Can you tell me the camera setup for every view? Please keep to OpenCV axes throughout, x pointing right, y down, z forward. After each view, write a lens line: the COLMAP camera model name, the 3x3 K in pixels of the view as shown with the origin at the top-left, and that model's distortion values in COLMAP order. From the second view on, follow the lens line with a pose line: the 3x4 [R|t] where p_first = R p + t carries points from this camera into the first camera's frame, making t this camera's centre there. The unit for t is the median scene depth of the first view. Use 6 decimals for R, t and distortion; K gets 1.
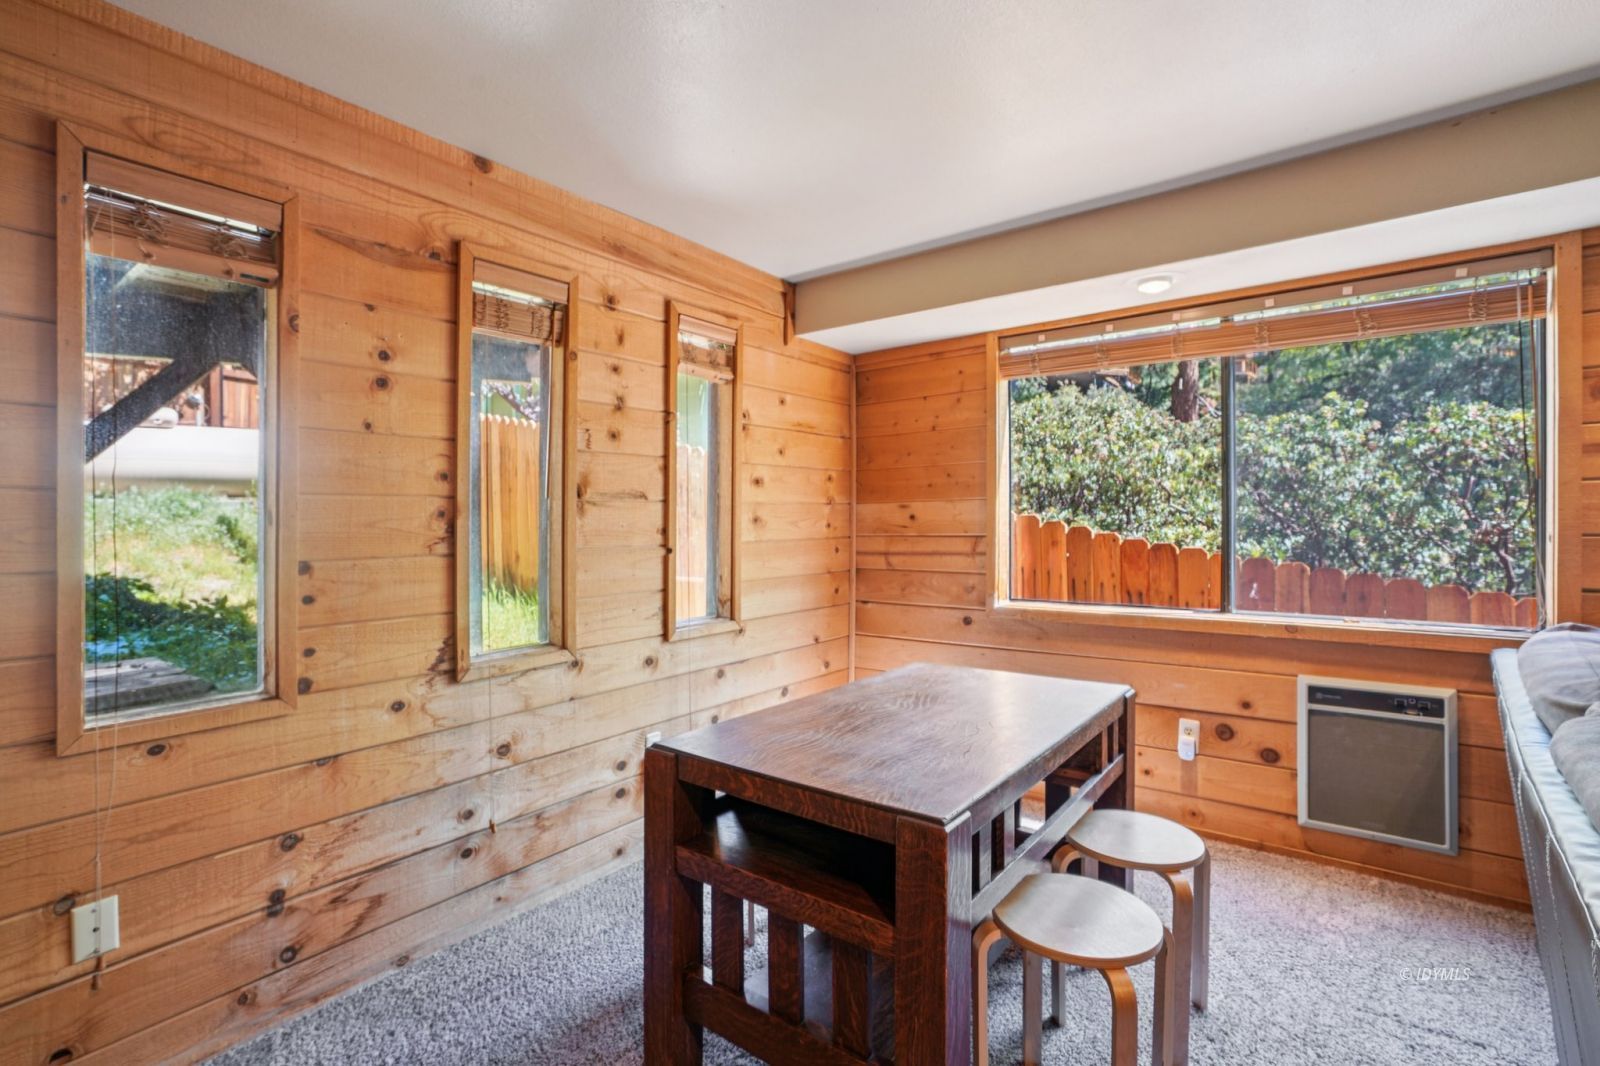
lens RADIAL K [[728.7, 0, 783.8], [0, 728.7, 518.5], [0, 0, 1]] dist [-0.045795, 0.002995]
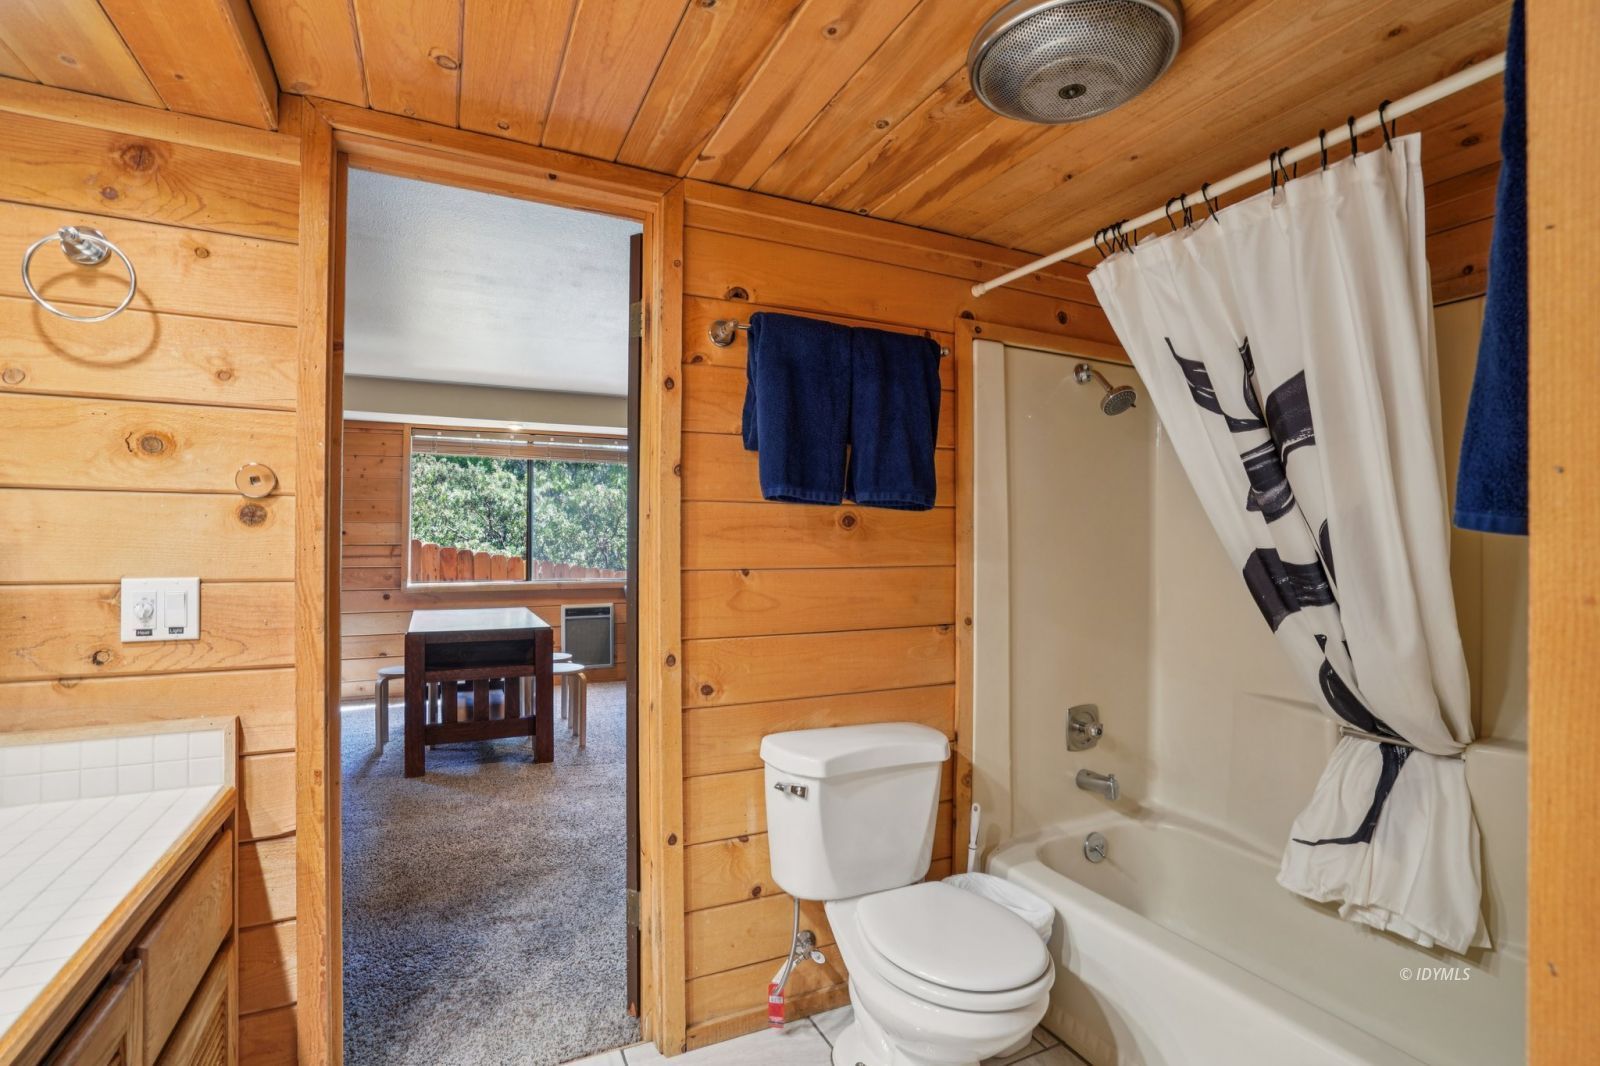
lens RADIAL K [[728.7, 0, 793.7], [0, 728.7, 528.8], [0, 0, 1]] dist [-0.045795, 0.002995]
pose [[0.414668, 0.021030, 0.909730, -0.862222], [-0.018276, 0.999724, -0.014780, -0.005217], [-0.909789, -0.010497, 0.414937, -0.518899]]
